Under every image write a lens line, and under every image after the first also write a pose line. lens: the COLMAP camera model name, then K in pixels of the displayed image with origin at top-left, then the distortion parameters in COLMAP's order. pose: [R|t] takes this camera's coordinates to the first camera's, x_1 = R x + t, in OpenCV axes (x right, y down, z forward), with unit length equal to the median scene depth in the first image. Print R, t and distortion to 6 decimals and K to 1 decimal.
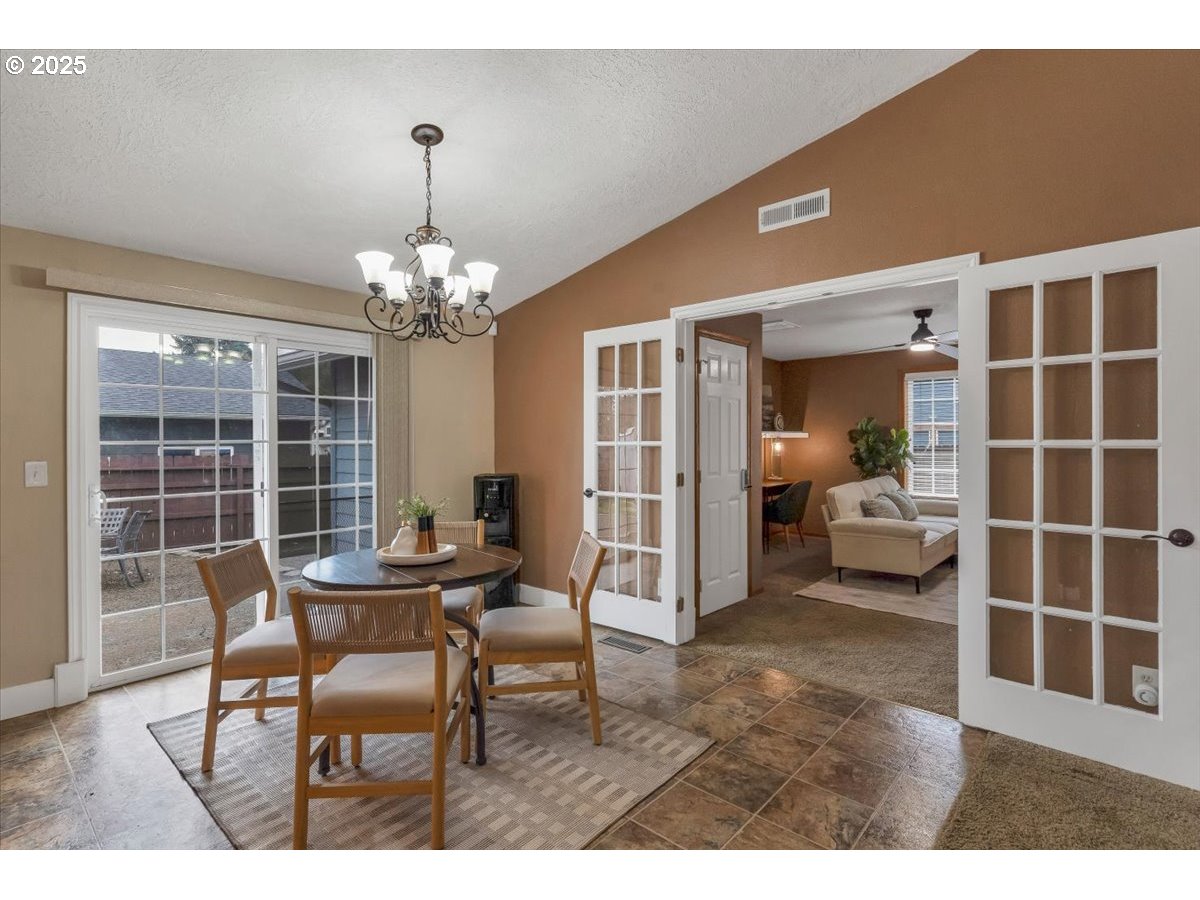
lens RADIAL K [[584.1, 0, 600.9], [0, 584.1, 440.1], [0, 0, 1]] dist [0.004401, 0.000359]
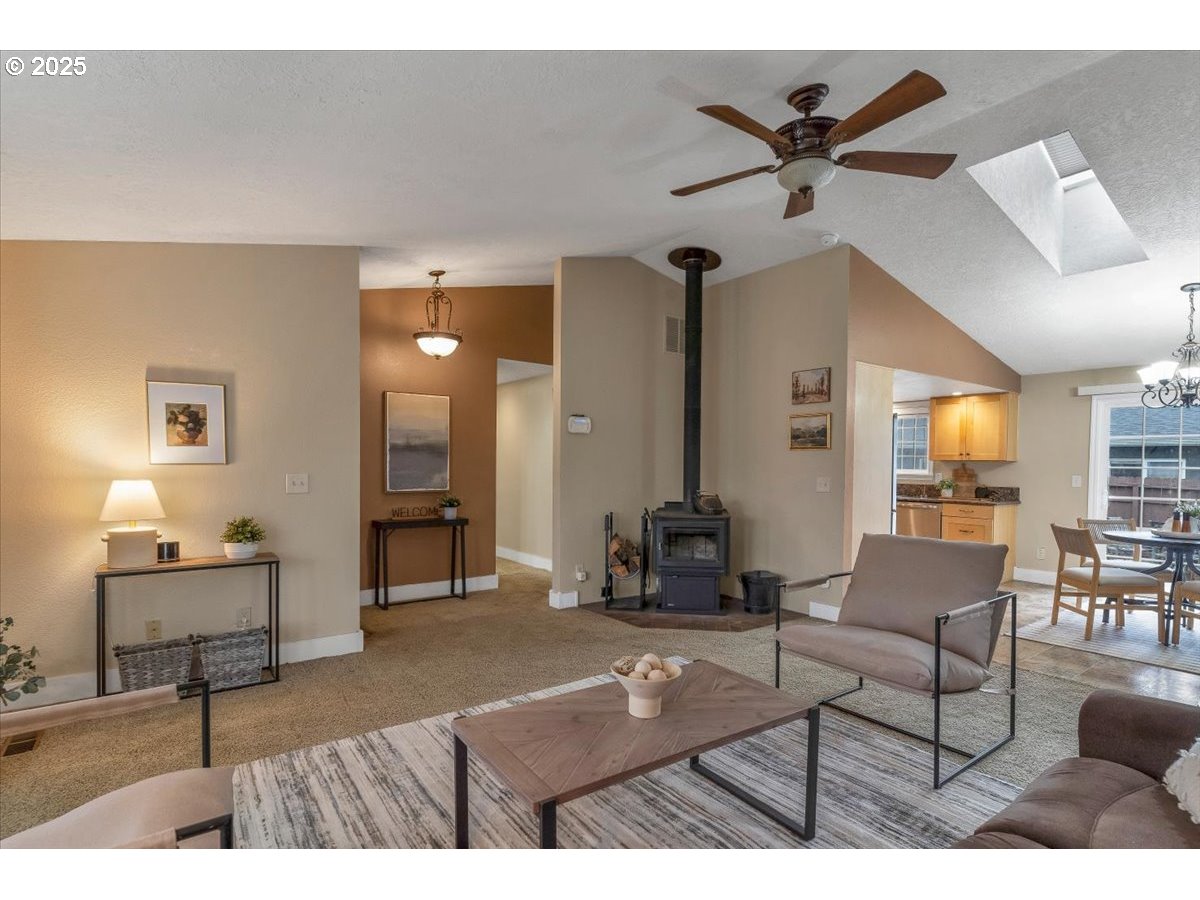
lens RADIAL K [[598.7, 0, 602.9], [0, 598.7, 476.5], [0, 0, 1]] dist [0.002352, 0.000227]
pose [[-0.204230, 0.027651, -0.978532, 1.216919], [-0.007105, 0.999533, 0.029727, -0.008166], [0.978897, 0.013024, -0.203938, -0.213540]]
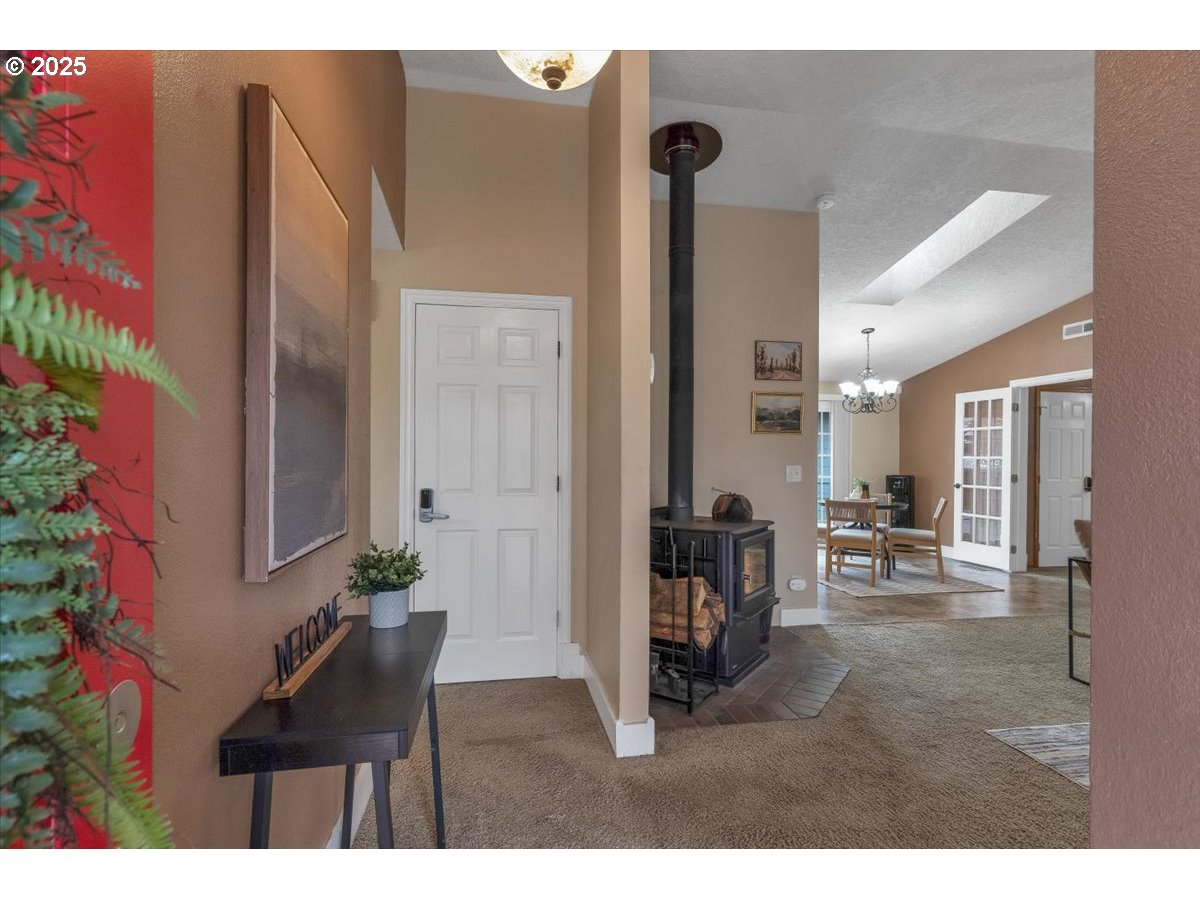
lens RADIAL K [[585.9, 0, 598.1], [0, 585.9, 454.9], [0, 0, 1]] dist [0.005053, 0.000677]
pose [[0.784601, 0.009143, -0.619934, 0.241762], [-0.012699, 0.999918, -0.001326, 0.015054], [0.619871, 0.008913, 0.784653, -1.136149]]
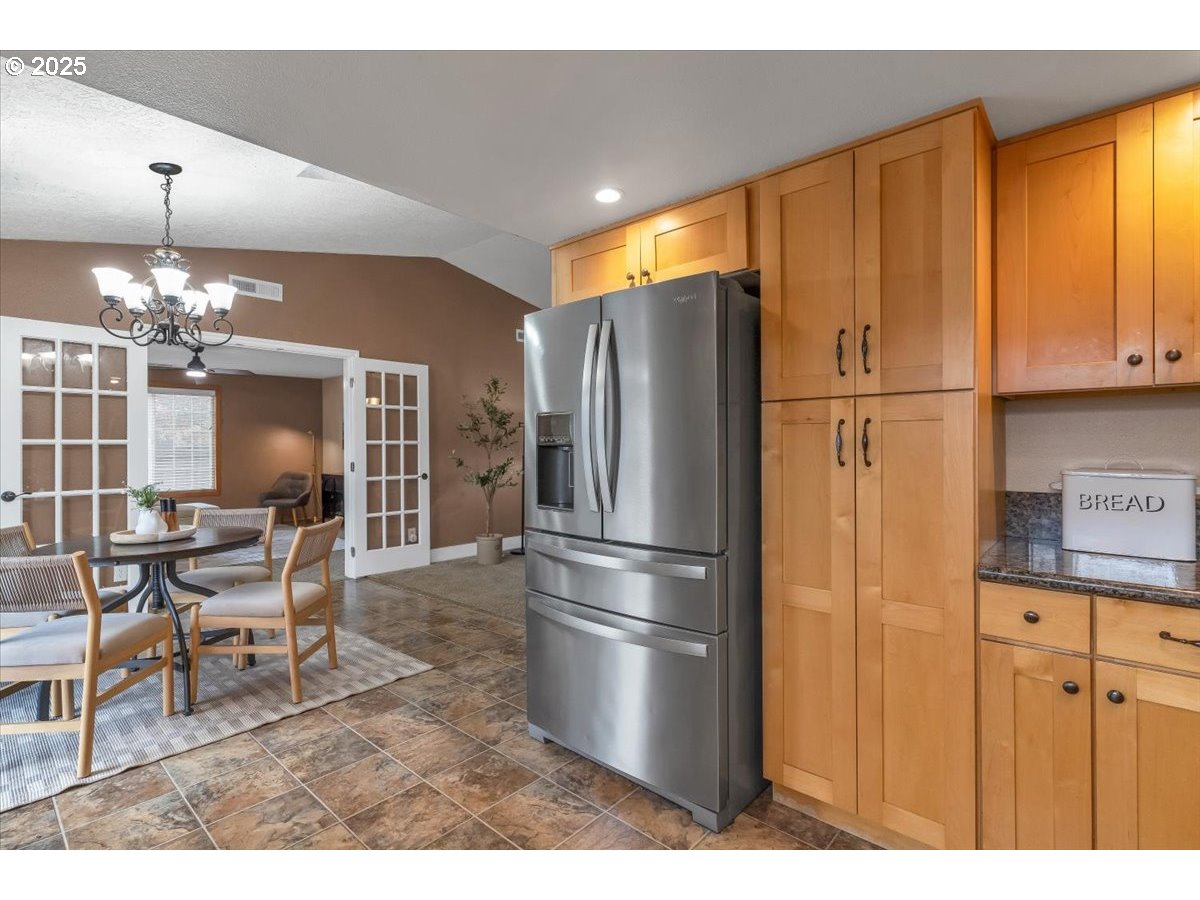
lens RADIAL K [[545.4, 0, 600.0], [0, 545.4, 450.0], [0, 0, 1]] dist [0.000585, 0.000021]
pose [[0.021878, -0.006700, 0.999738, -0.892142], [0.006110, 0.999960, 0.006568, 0.017295], [-0.999742, 0.005965, 0.021918, 0.065864]]
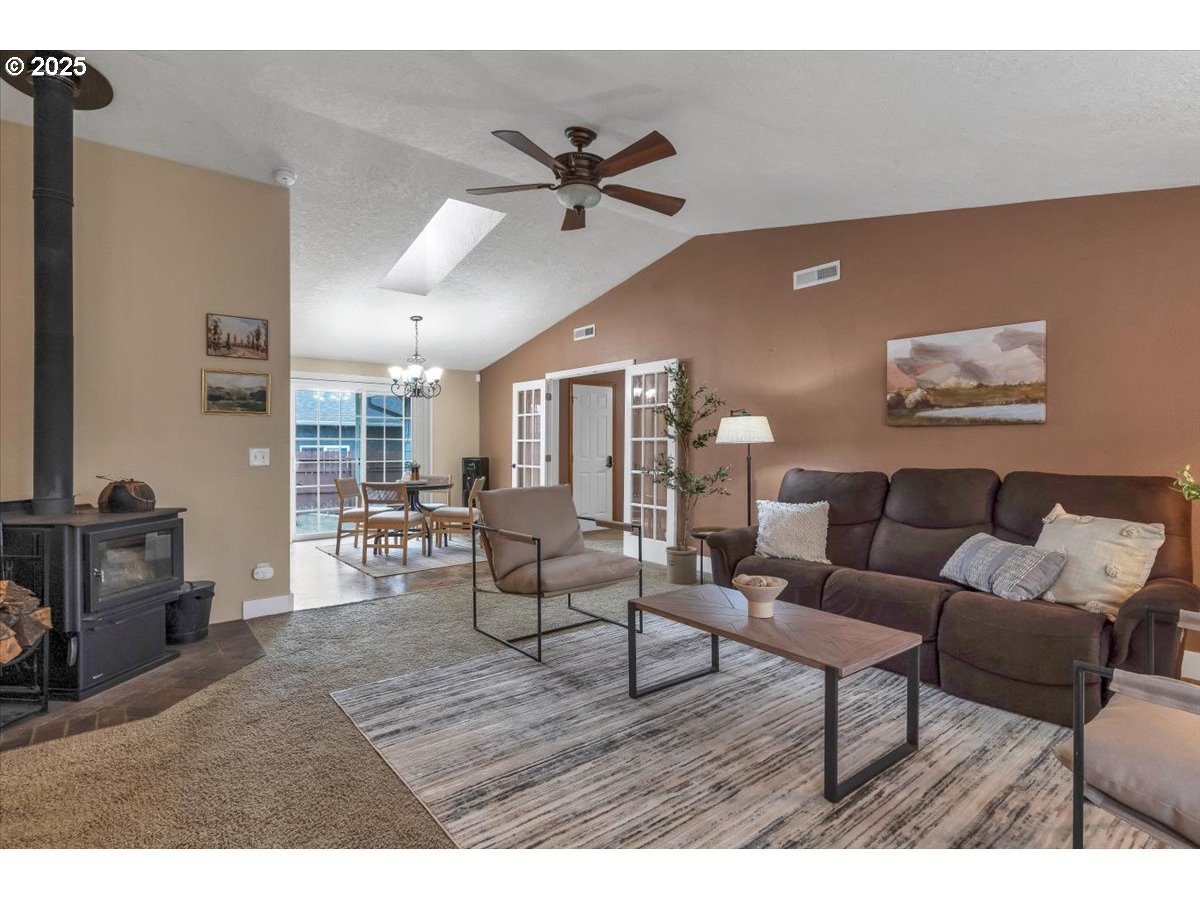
lens RADIAL K [[596.4, 0, 593.8], [0, 596.4, 438.6], [0, 0, 1]] dist [0.013896, 0.000092]
pose [[0.984653, 0.003116, -0.174494, 0.636920], [-0.004891, 0.999941, -0.009745, 0.018767], [0.174454, 0.010449, 0.984610, -0.990438]]
